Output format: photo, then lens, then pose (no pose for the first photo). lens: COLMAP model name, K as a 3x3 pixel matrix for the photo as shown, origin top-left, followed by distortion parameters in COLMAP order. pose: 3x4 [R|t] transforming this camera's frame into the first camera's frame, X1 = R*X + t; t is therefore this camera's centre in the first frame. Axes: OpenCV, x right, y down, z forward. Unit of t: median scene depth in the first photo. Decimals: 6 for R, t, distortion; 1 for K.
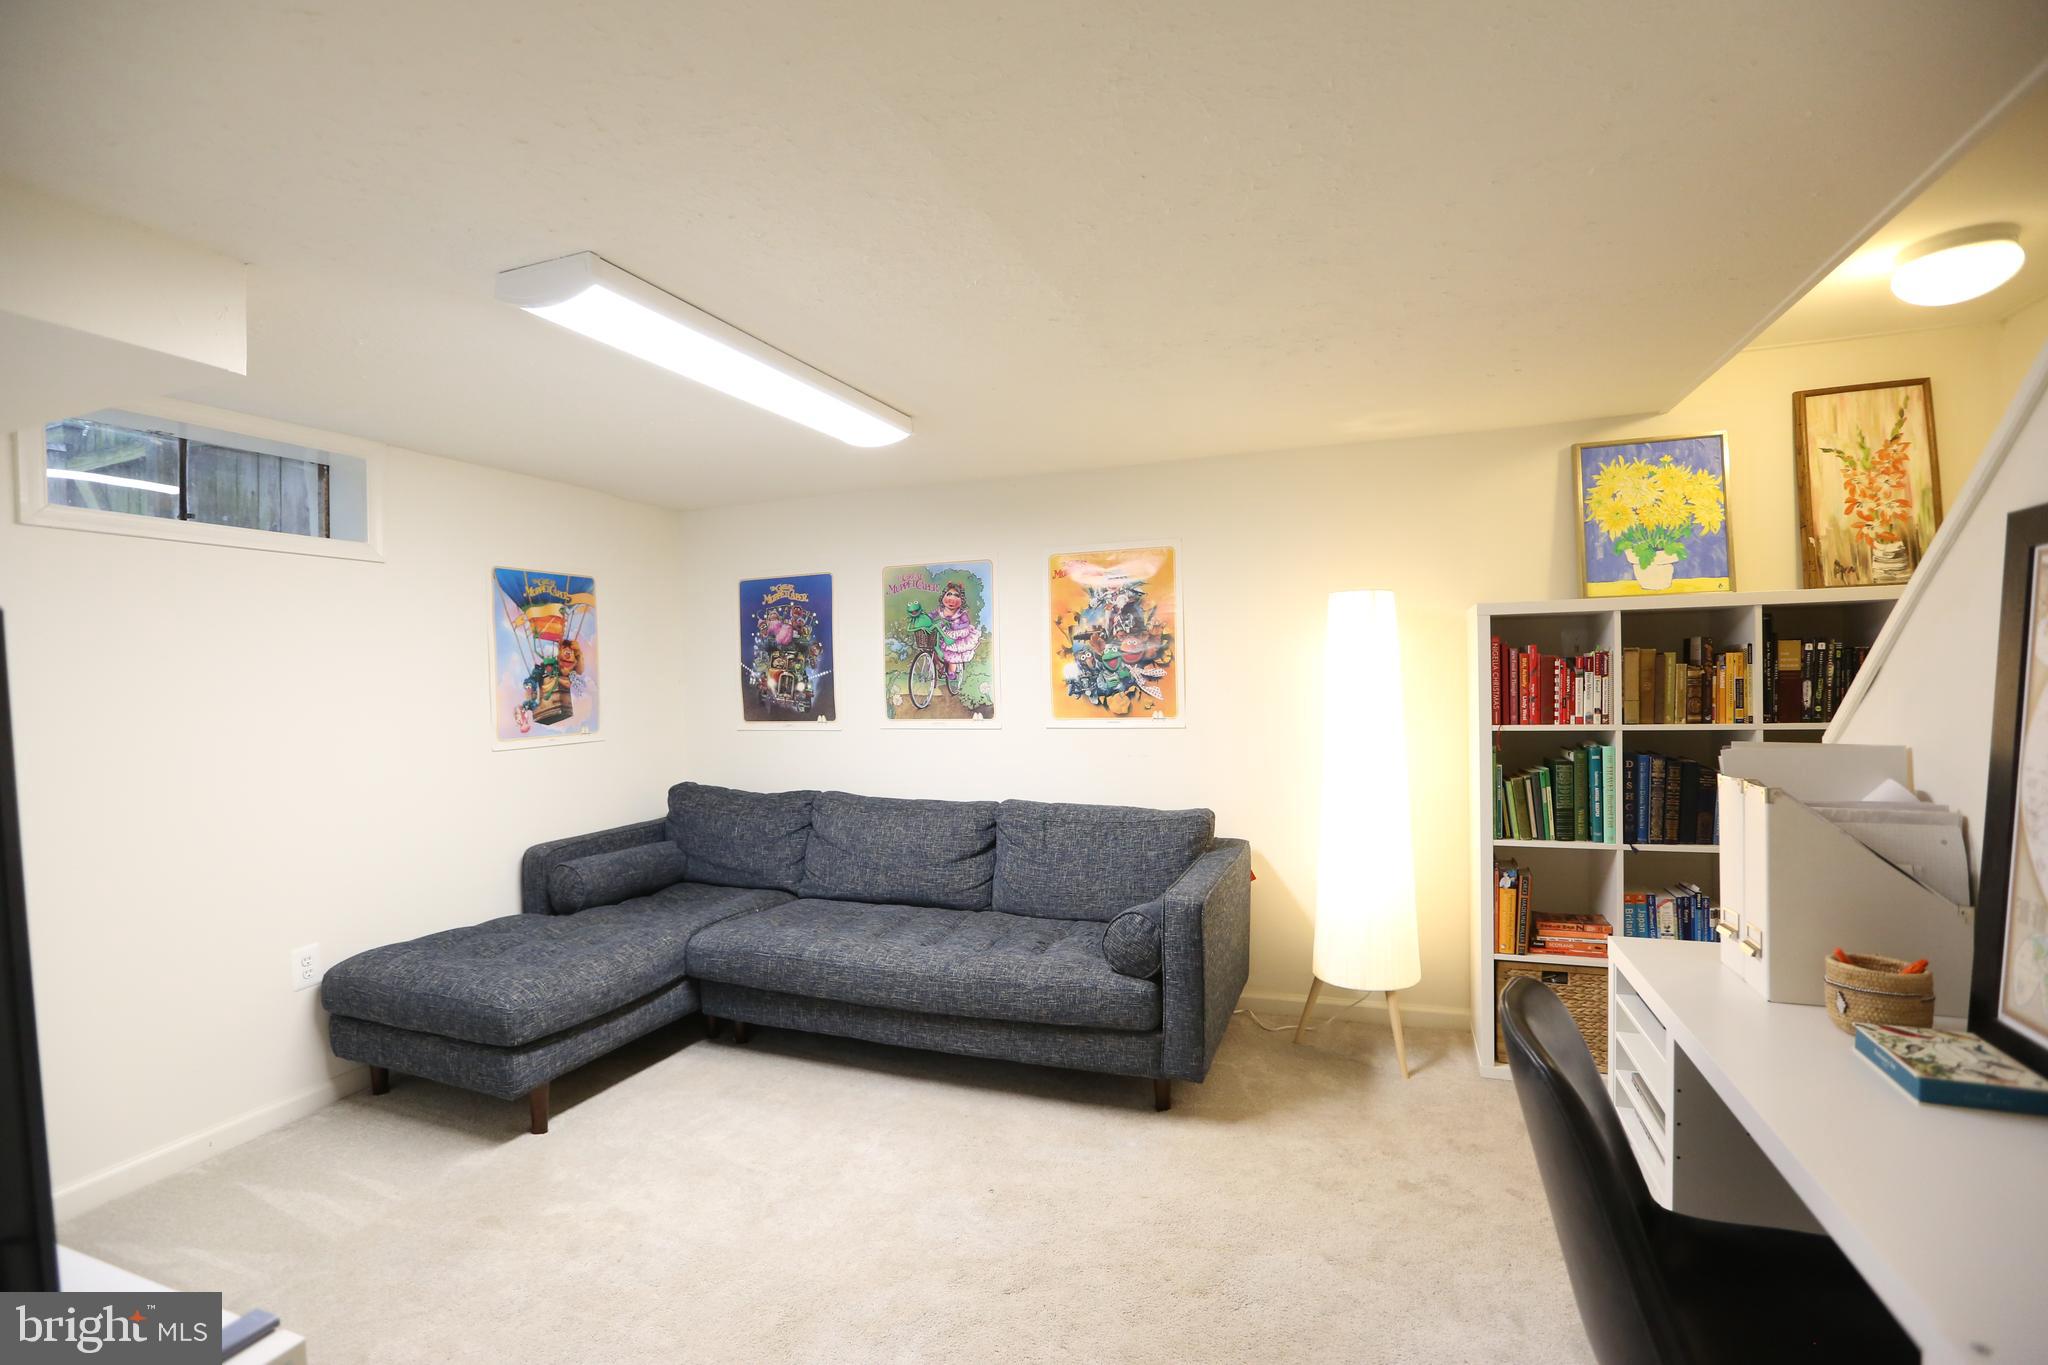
lens RADIAL K [[937.6, 0, 1023.5], [0, 937.6, 690.7], [0, 0, 1]] dist [-0.053905, 0.019179]
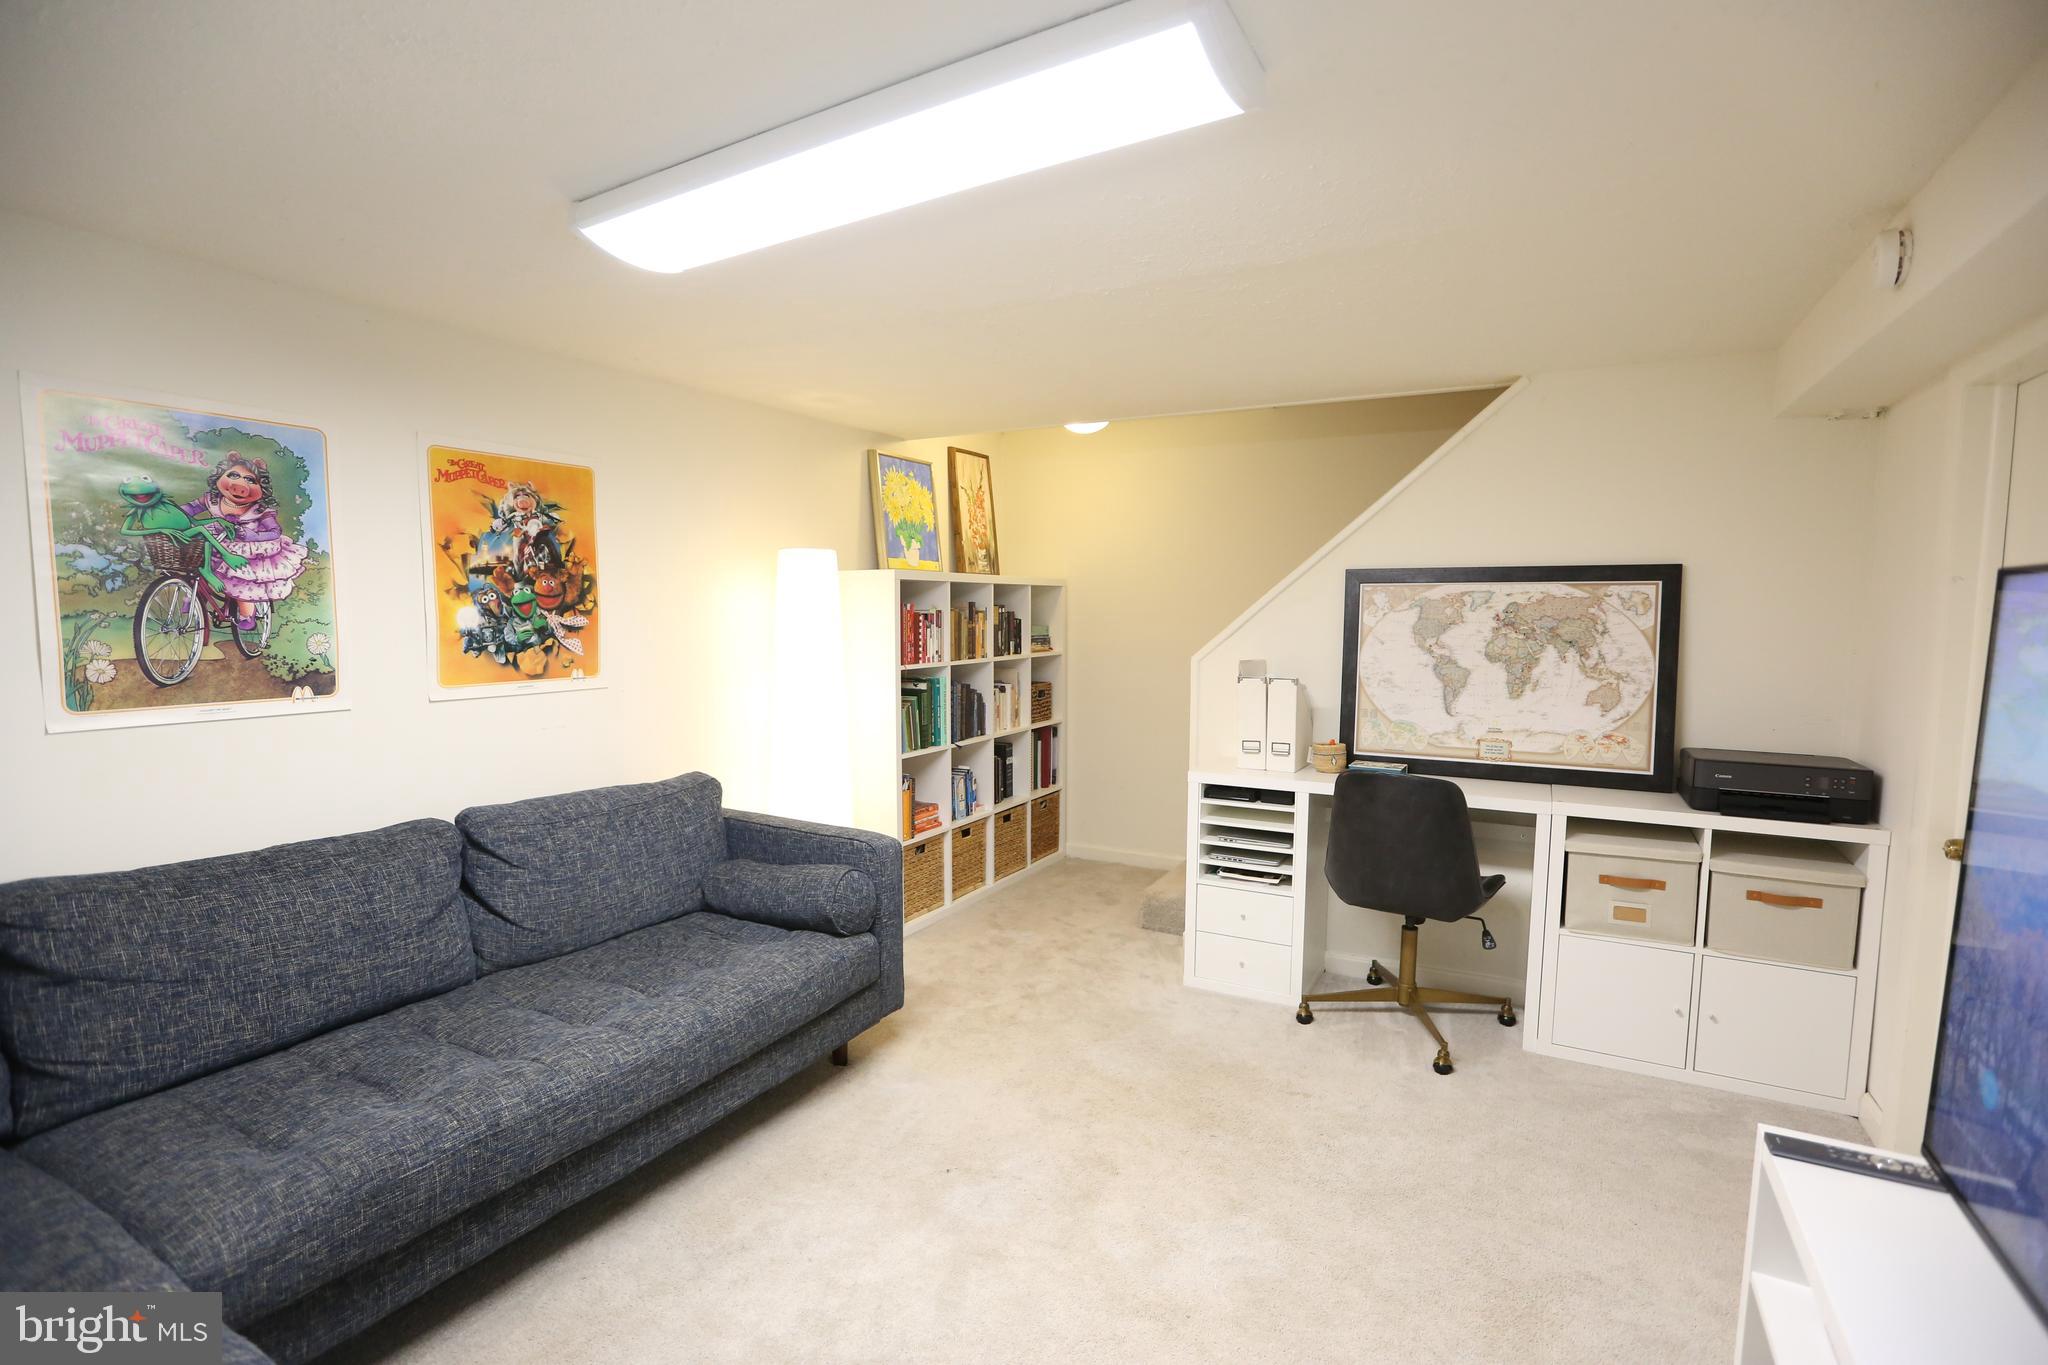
lens RADIAL K [[941.9, 0, 1027.7], [0, 941.9, 690.7], [0, 0, 1]] dist [-0.075919, 0.051303]
pose [[0.151565, -0.062984, 0.986439, -0.580828], [0.007688, 0.998013, 0.062542, -0.006727], [-0.988417, -0.001895, 0.151748, 0.483571]]
